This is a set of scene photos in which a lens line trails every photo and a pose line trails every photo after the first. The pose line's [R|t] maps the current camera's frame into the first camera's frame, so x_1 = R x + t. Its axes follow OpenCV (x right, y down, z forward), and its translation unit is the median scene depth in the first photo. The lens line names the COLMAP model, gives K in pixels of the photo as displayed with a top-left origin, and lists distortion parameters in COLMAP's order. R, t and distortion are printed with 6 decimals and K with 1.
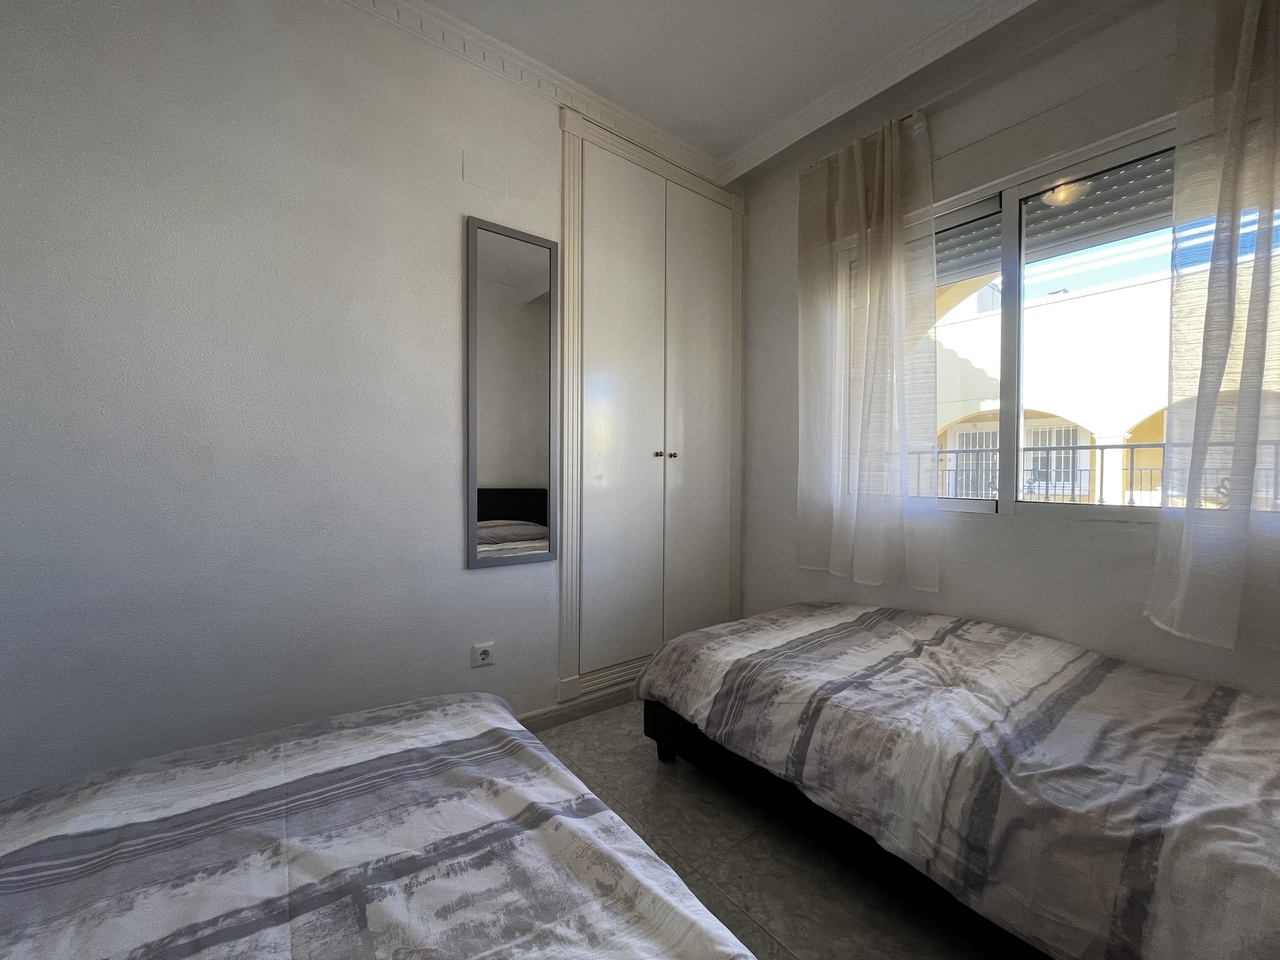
lens RADIAL K [[514.2, 0, 650.8], [0, 514.2, 482.5], [0, 0, 1]] dist [-0.003185, -0.000302]
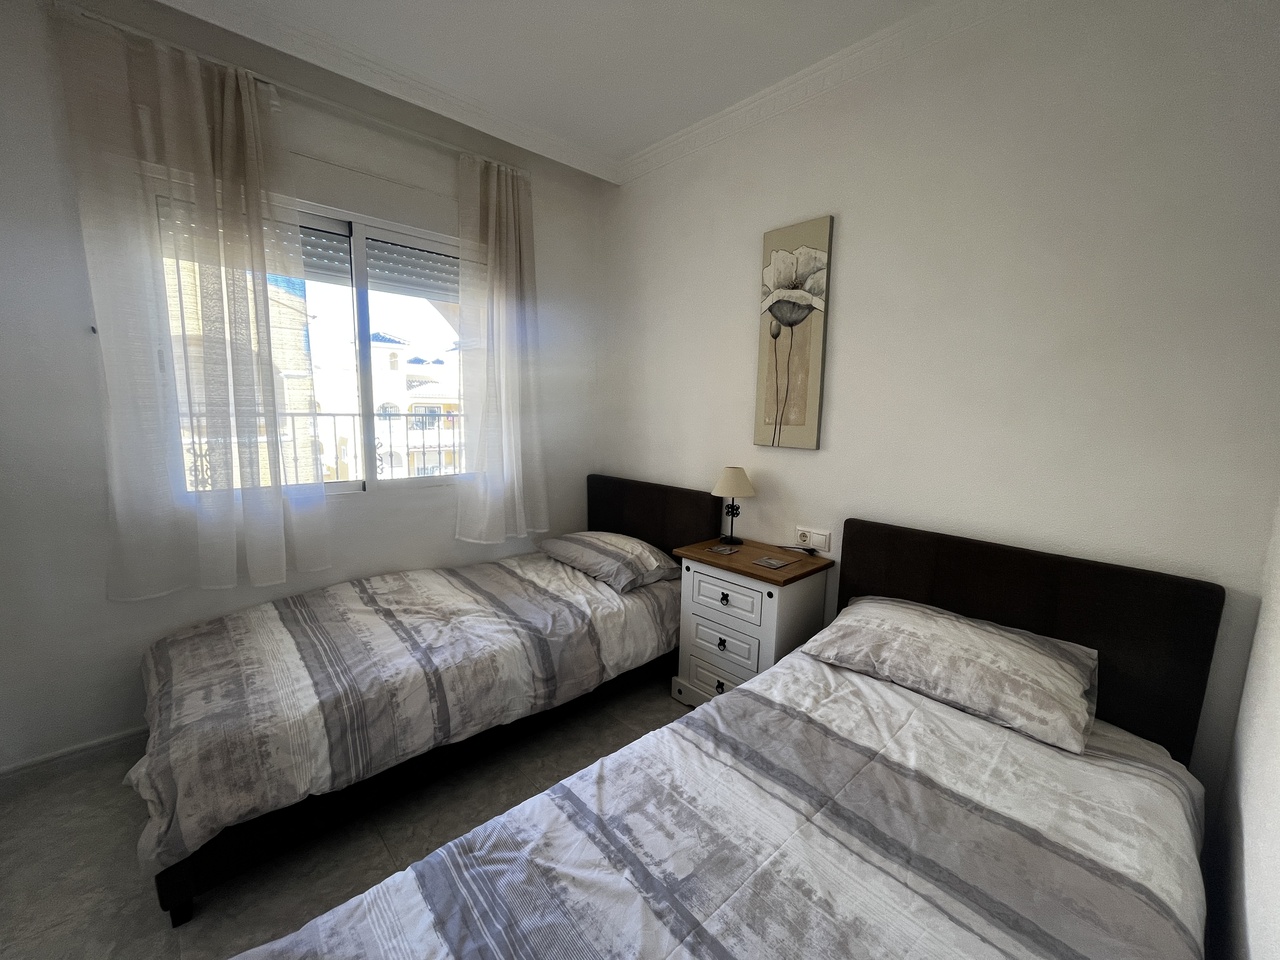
lens RADIAL K [[514.2, 0, 649.2], [0, 514.2, 478.8], [0, 0, 1]] dist [-0.003185, -0.000302]
pose [[-0.078425, -0.152097, 0.985249, -0.806899], [-0.005152, 0.988342, 0.152164, -0.216235], [-0.996907, 0.006858, -0.078295, 0.541591]]
